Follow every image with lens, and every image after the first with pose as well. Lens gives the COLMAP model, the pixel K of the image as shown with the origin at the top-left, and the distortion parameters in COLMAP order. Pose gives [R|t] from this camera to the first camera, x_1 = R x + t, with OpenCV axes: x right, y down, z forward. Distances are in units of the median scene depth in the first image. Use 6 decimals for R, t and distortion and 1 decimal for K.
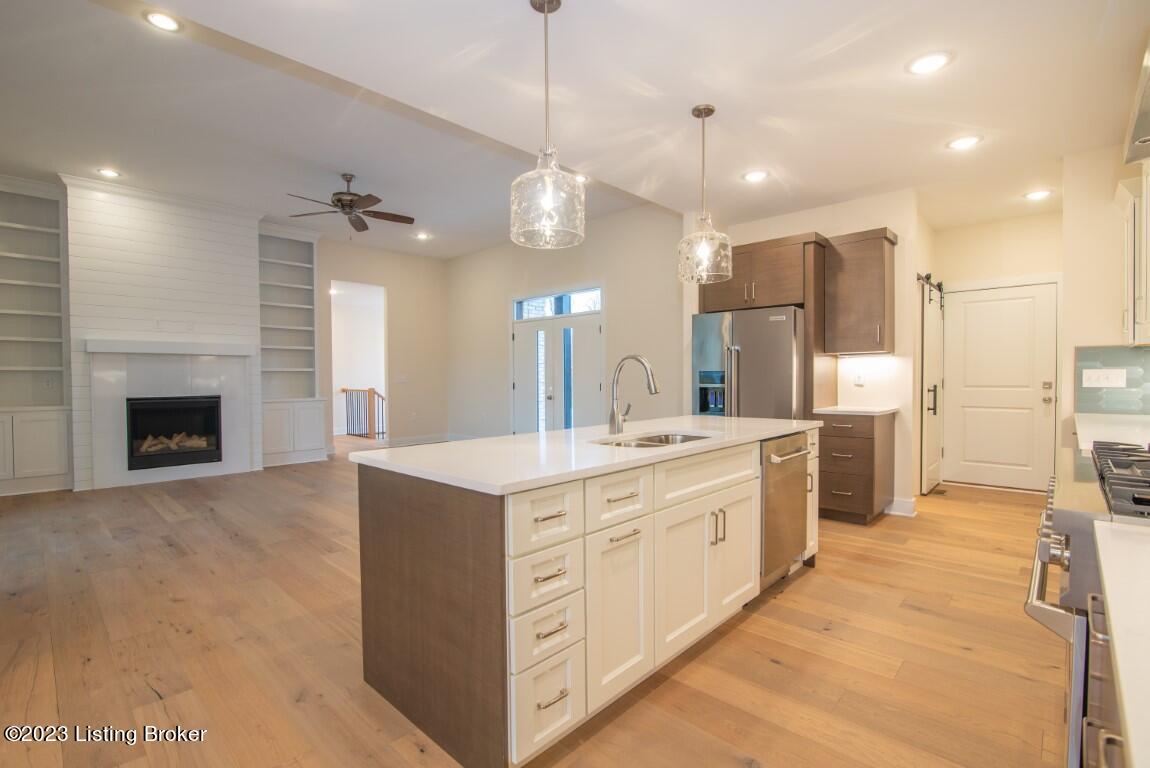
lens RADIAL K [[521.9, 0, 567.6], [0, 521.9, 387.0], [0, 0, 1]] dist [-0.012585, 0.000046]
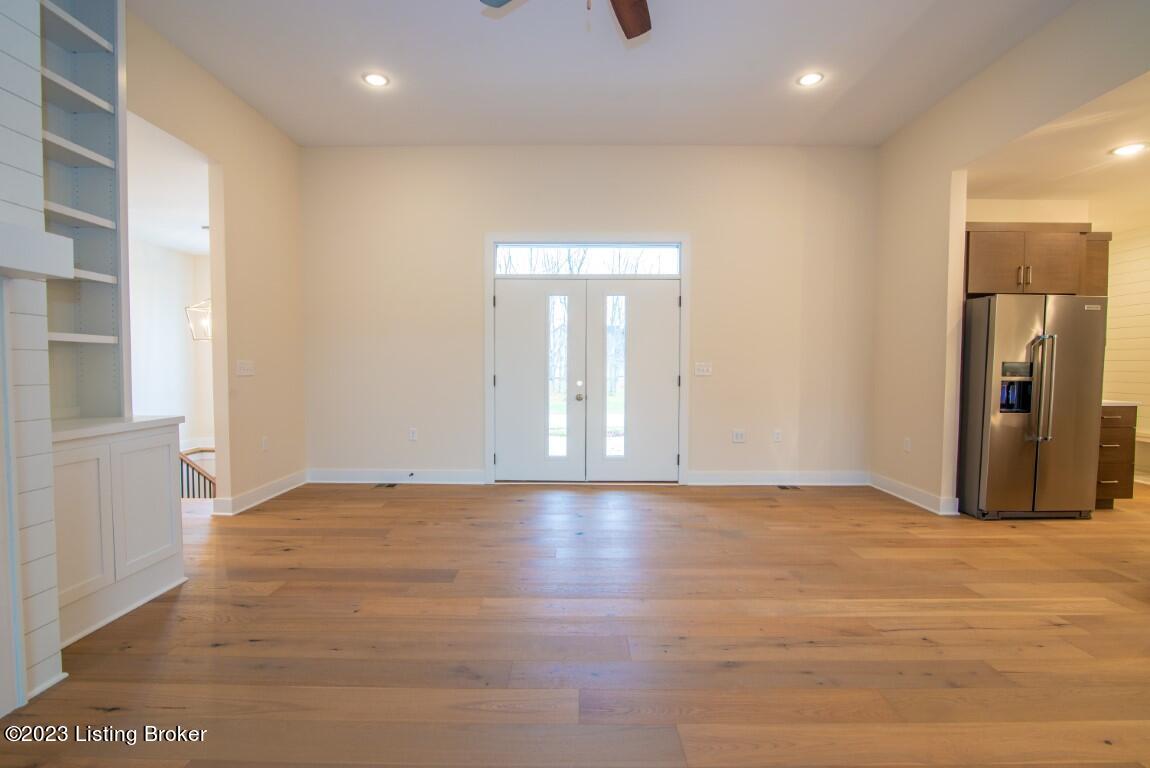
lens RADIAL K [[521.9, 0, 573.2], [0, 521.9, 381.6], [0, 0, 1]] dist [-0.012585, 0.000046]
pose [[0.726851, -0.010717, 0.686712, -0.576013], [0.005967, 0.999939, 0.009289, -0.007120], [-0.686770, -0.002655, 0.726870, 0.600553]]
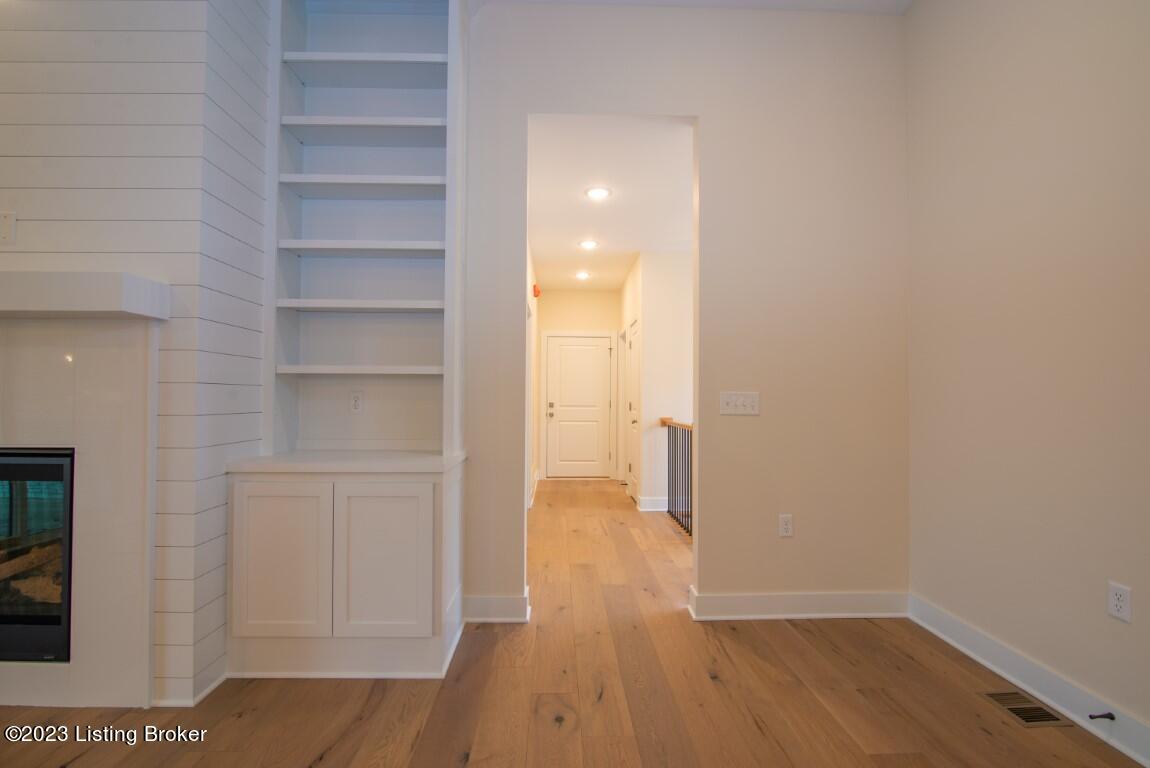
lens RADIAL K [[521.9, 0, 574.9], [0, 521.9, 391.7], [0, 0, 1]] dist [-0.012585, 0.000046]
pose [[0.699215, -0.000127, -0.714912, -0.227058], [-0.018894, 0.999647, -0.018657, -0.017110], [0.714662, 0.026553, 0.698966, 0.952218]]
